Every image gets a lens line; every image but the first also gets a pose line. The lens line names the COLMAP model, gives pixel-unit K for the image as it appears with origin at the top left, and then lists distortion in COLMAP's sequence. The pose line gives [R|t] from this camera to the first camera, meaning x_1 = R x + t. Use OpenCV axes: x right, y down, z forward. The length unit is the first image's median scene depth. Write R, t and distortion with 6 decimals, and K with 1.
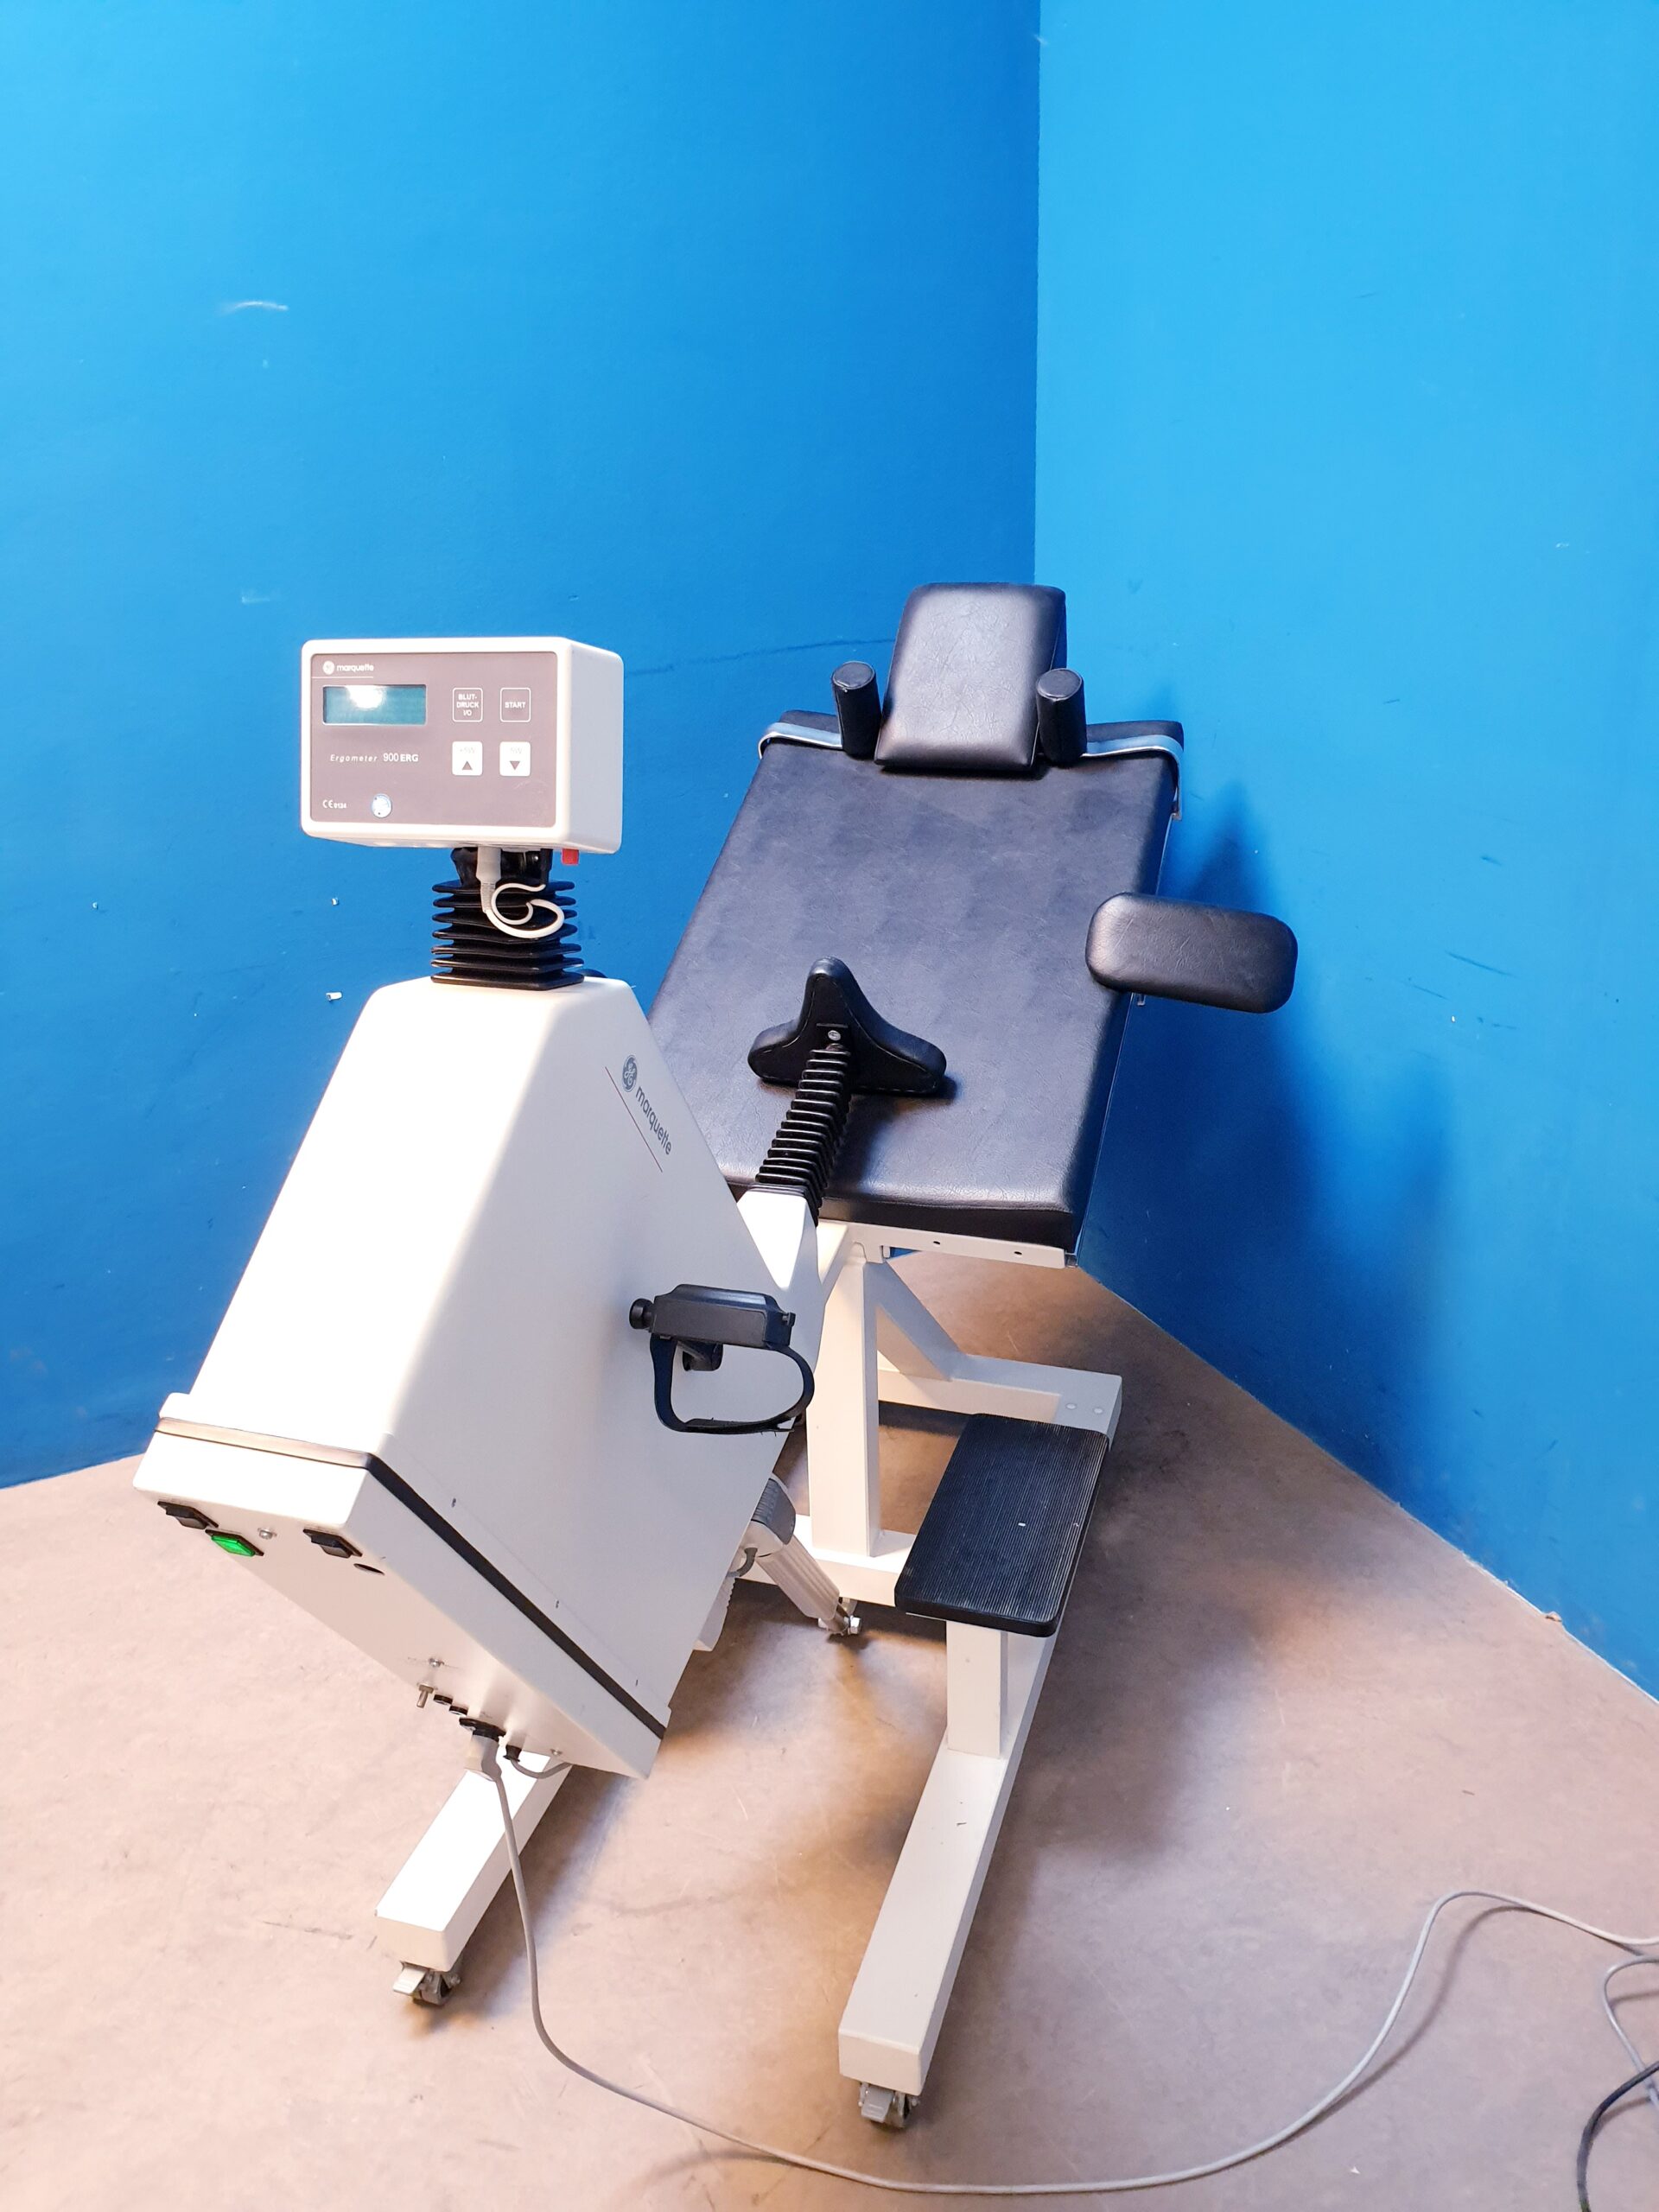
lens RADIAL K [[1777.0, 0, 844.2], [0, 1777.0, 1106.9], [0, 0, 1]] dist [0.000767, 0.028033]
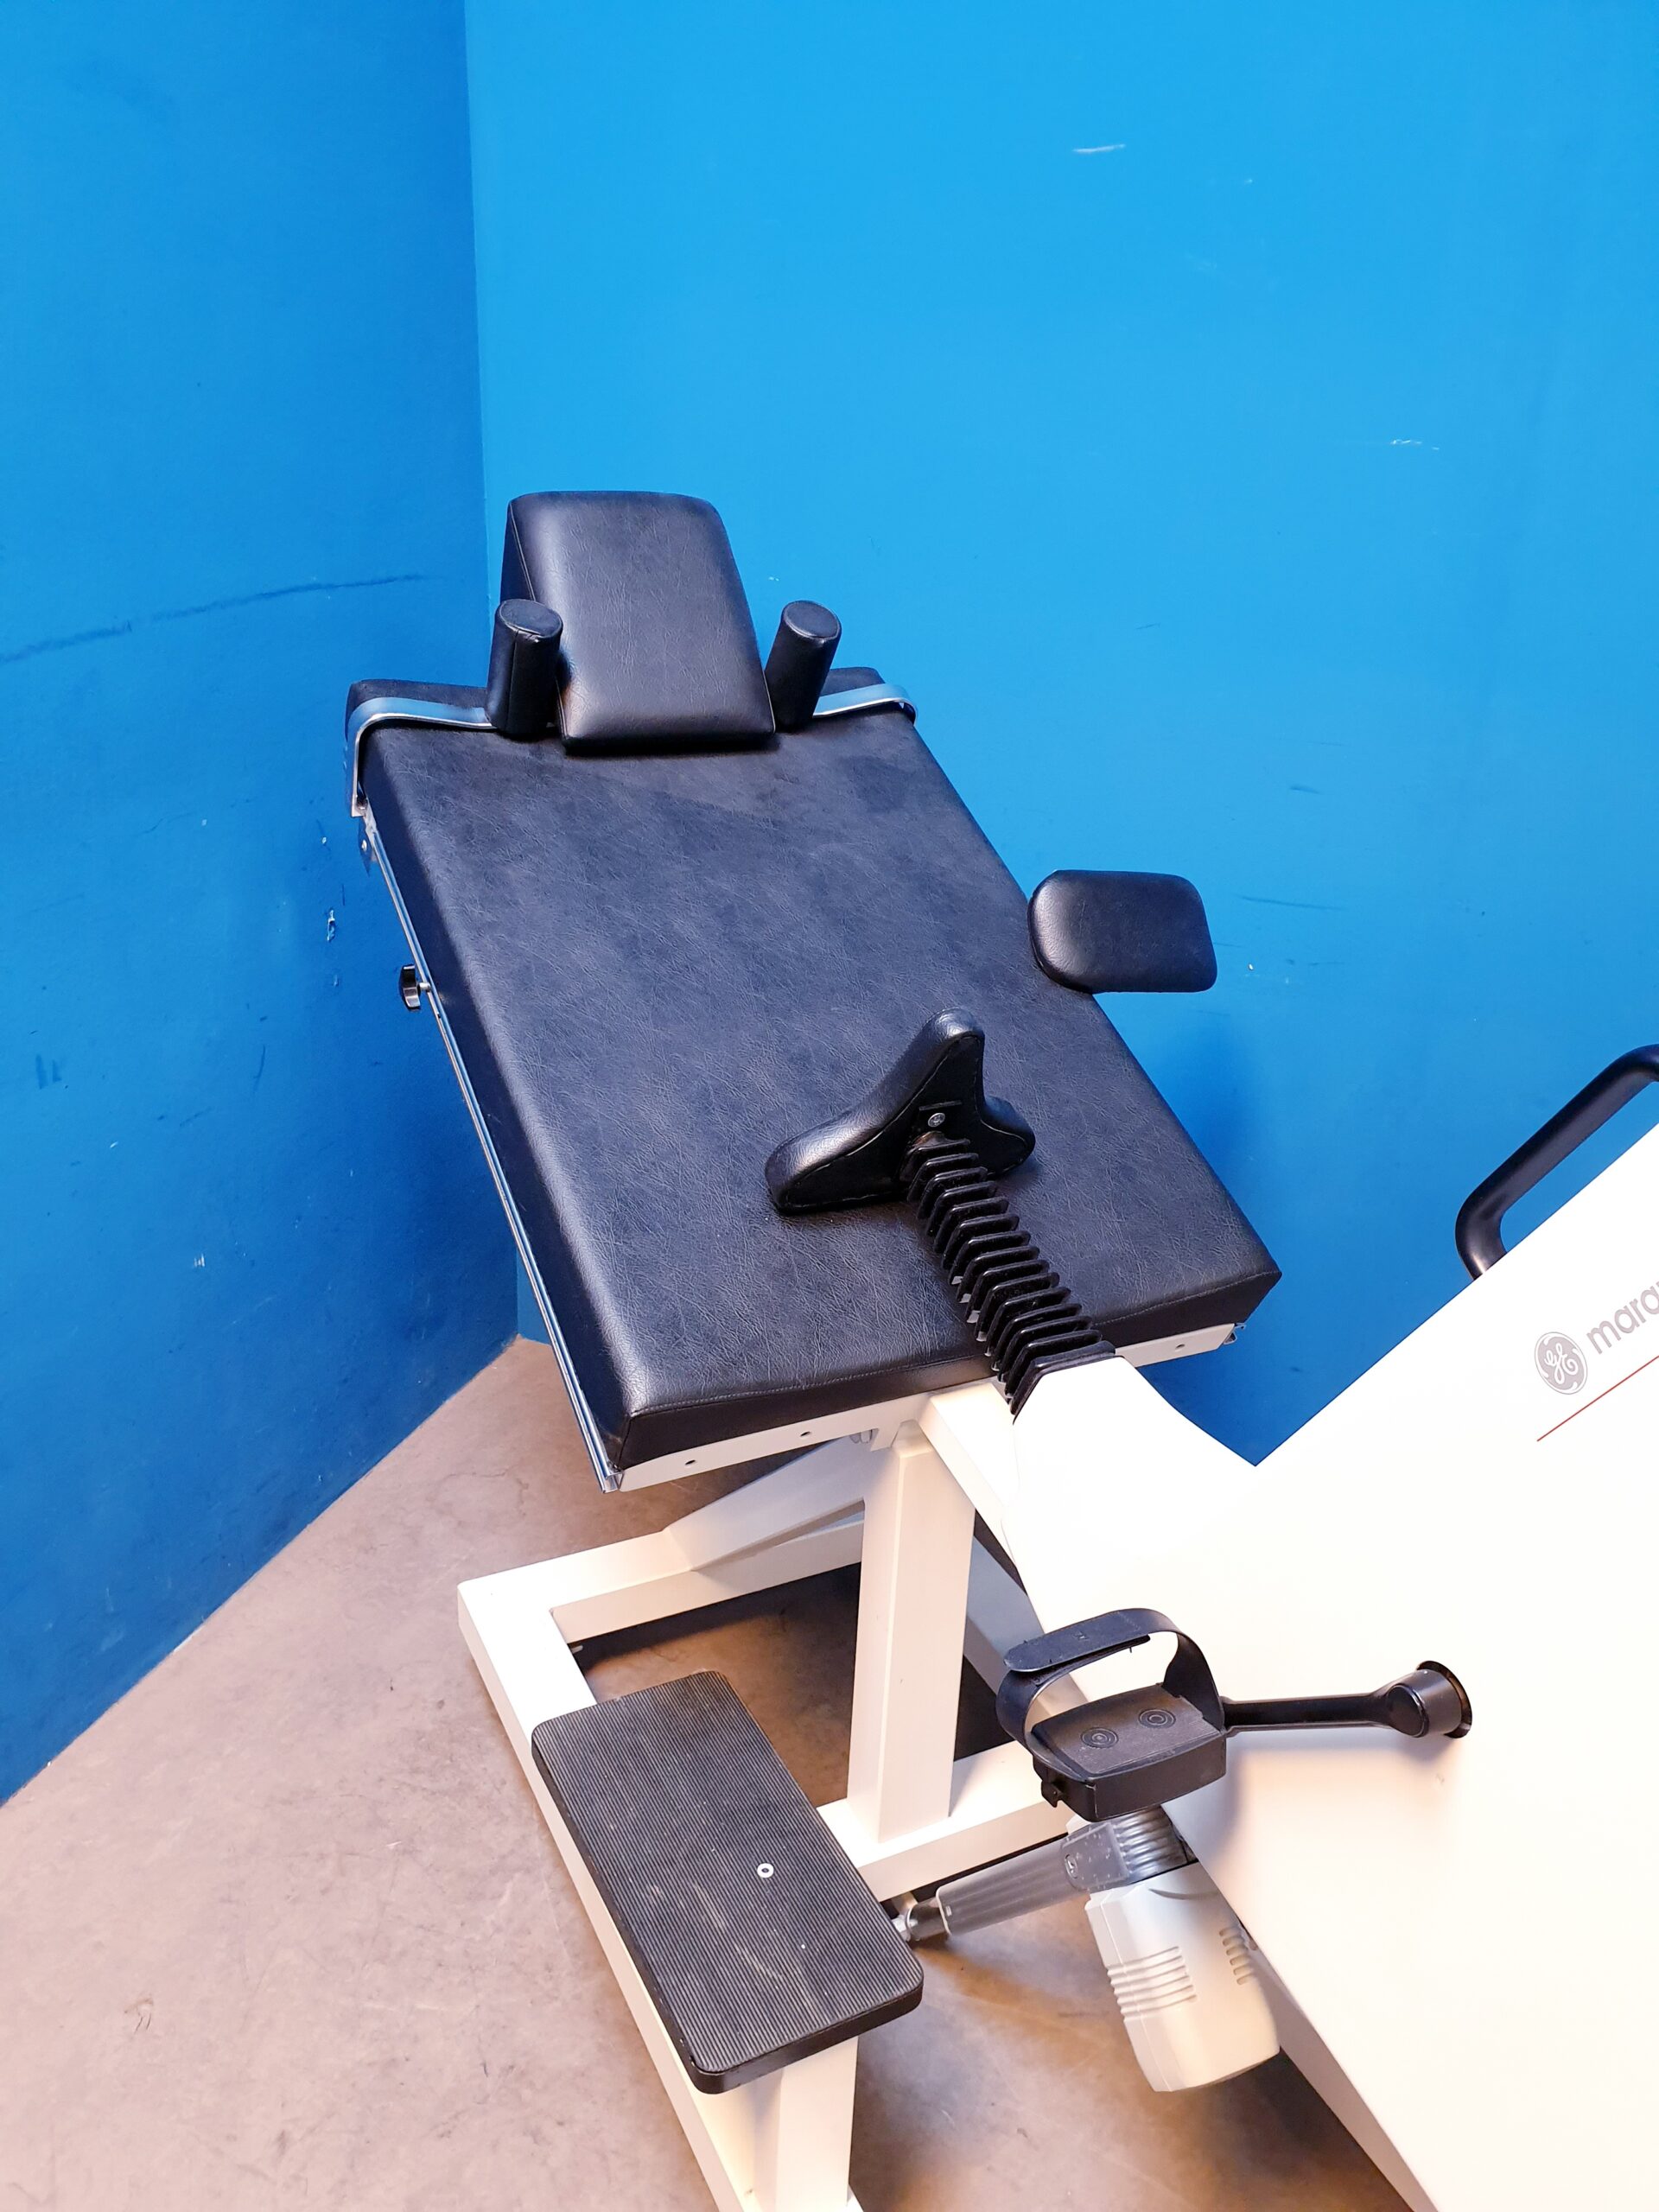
lens RADIAL K [[1777.0, 0, 844.4], [0, 1777.0, 1109.2], [0, 0, 1]] dist [0.000767, 0.028033]
pose [[0.714441, -0.211772, 0.666878, -0.465723], [0.211349, 0.973893, 0.082843, -0.104014], [-0.667012, 0.081758, 0.740548, 0.490463]]
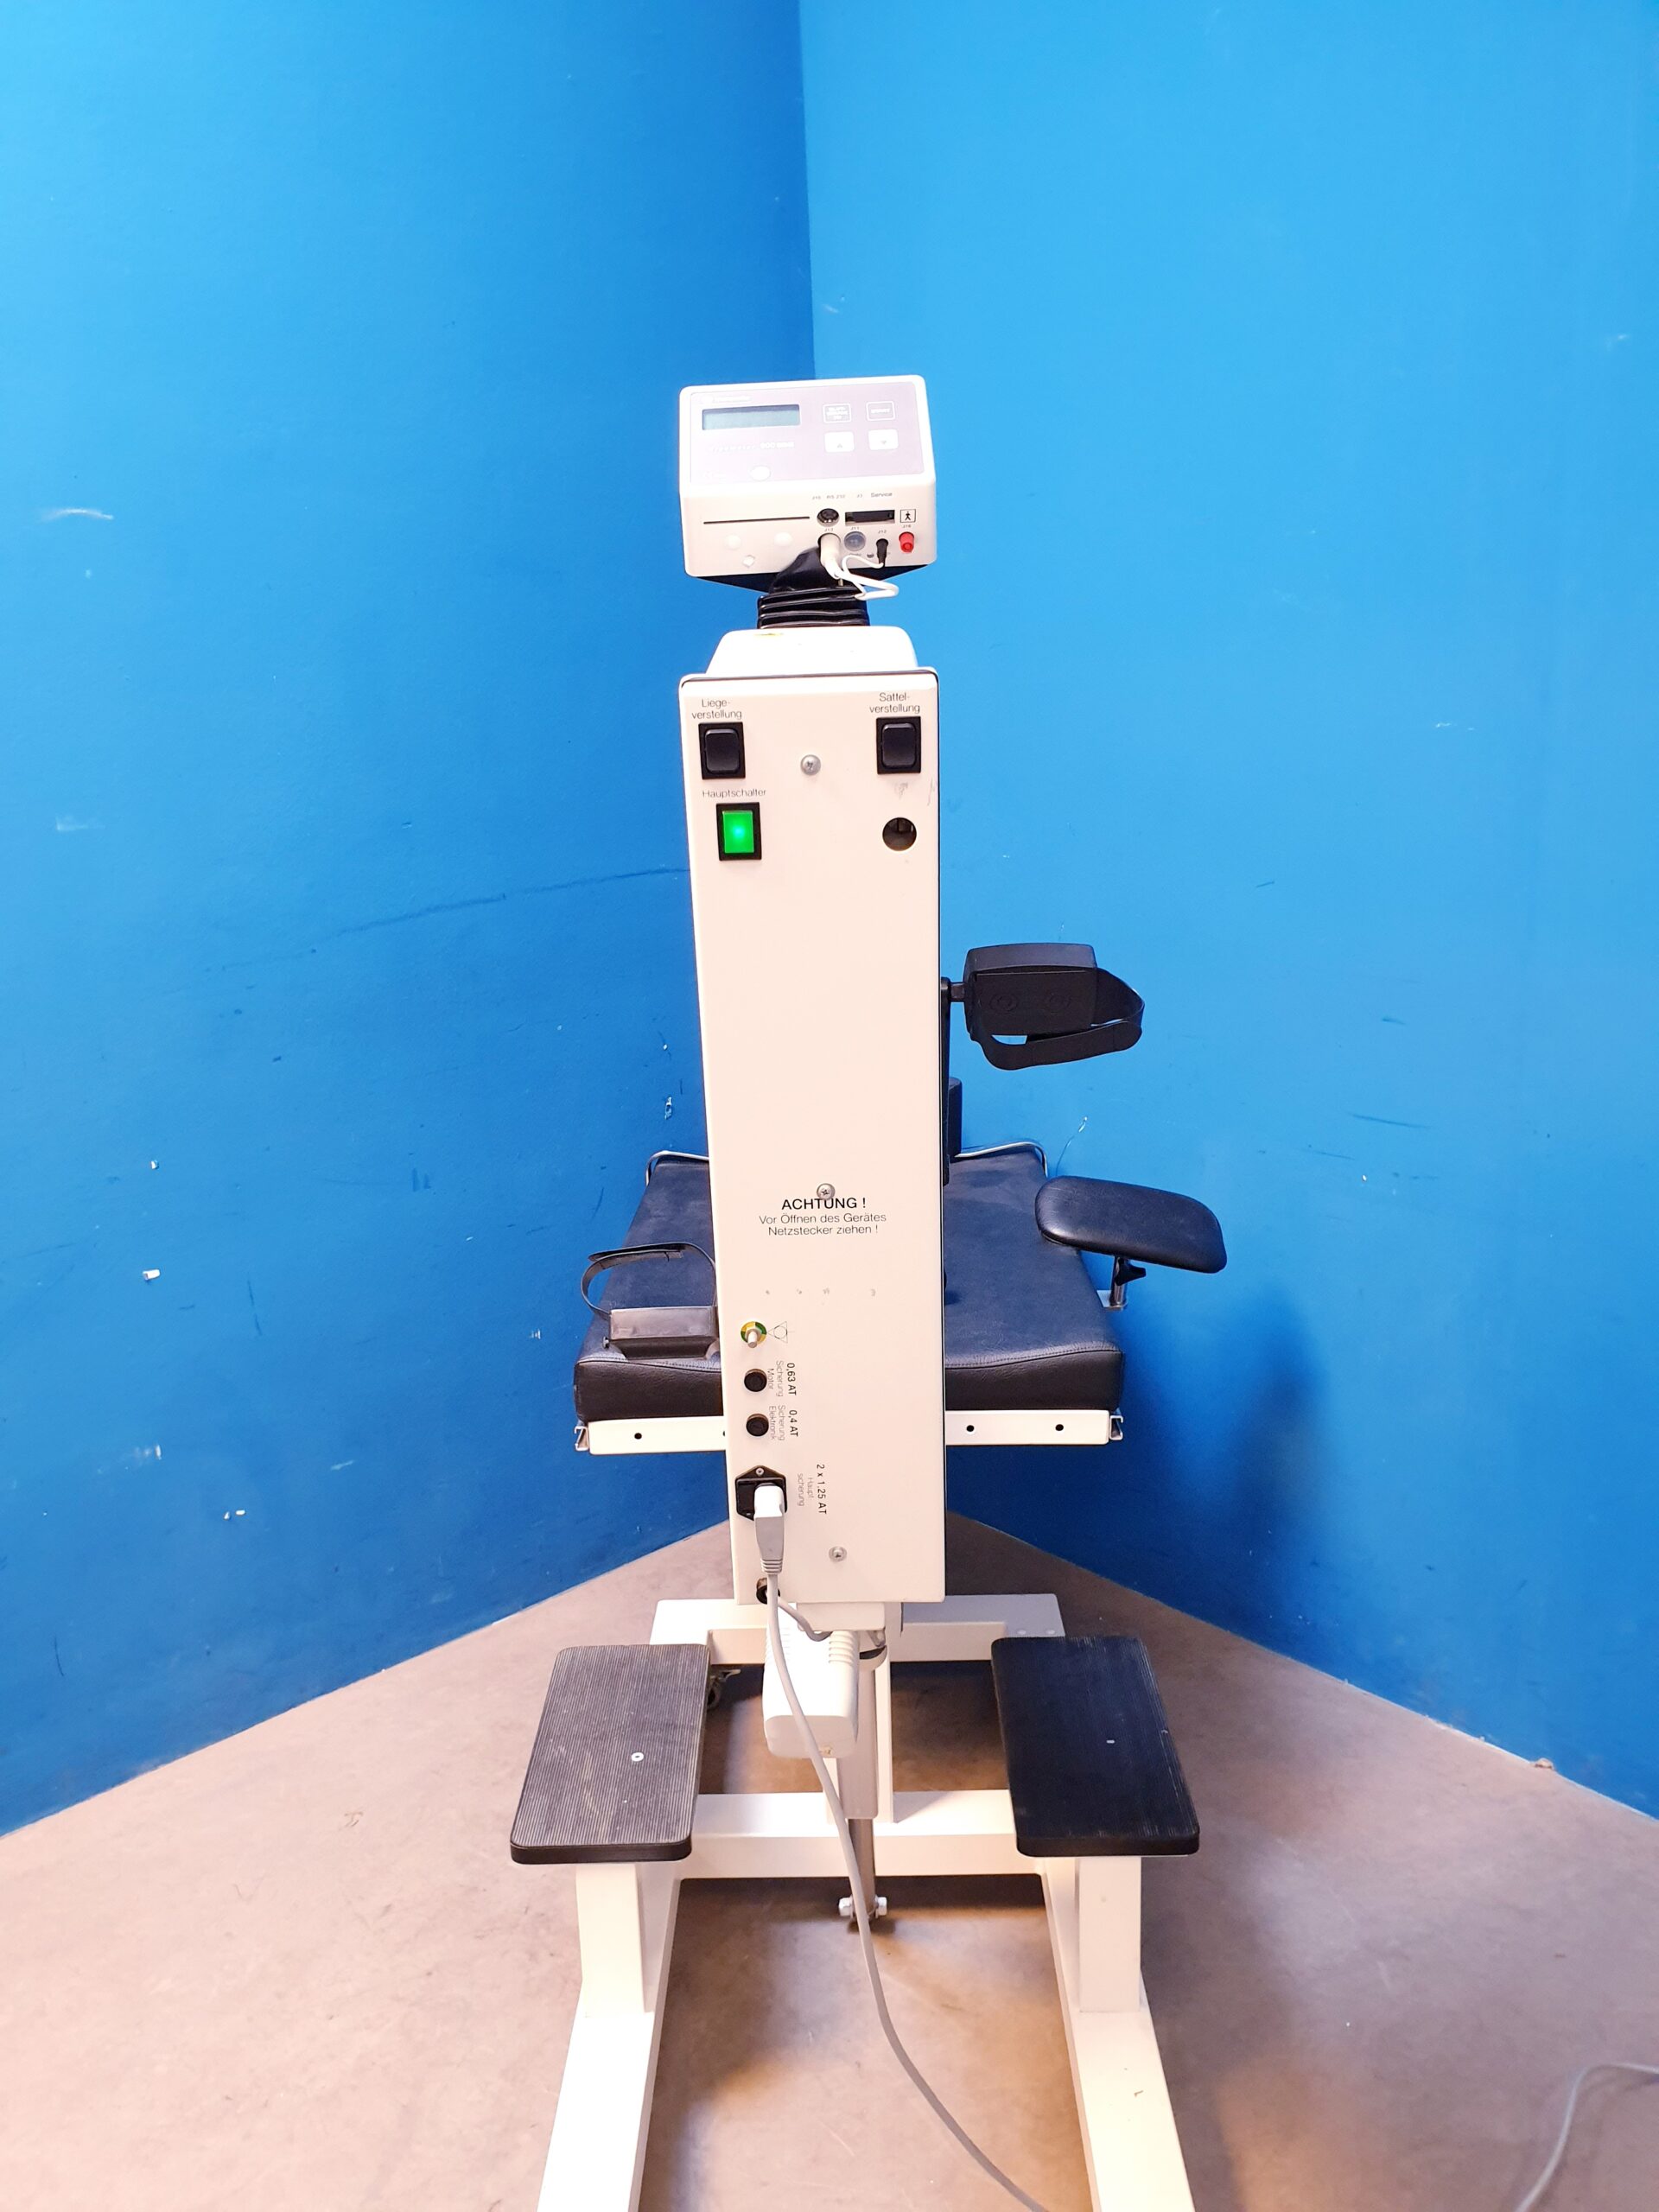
lens RADIAL K [[1777.0, 0, 821.7], [0, 1777.0, 1111.2], [0, 0, 1]] dist [0.000767, 0.028033]
pose [[0.958894, -0.068676, 0.275330, -0.256798], [0.113732, 0.981944, -0.151166, 0.034413], [-0.259978, 0.176266, 0.949390, 0.098434]]
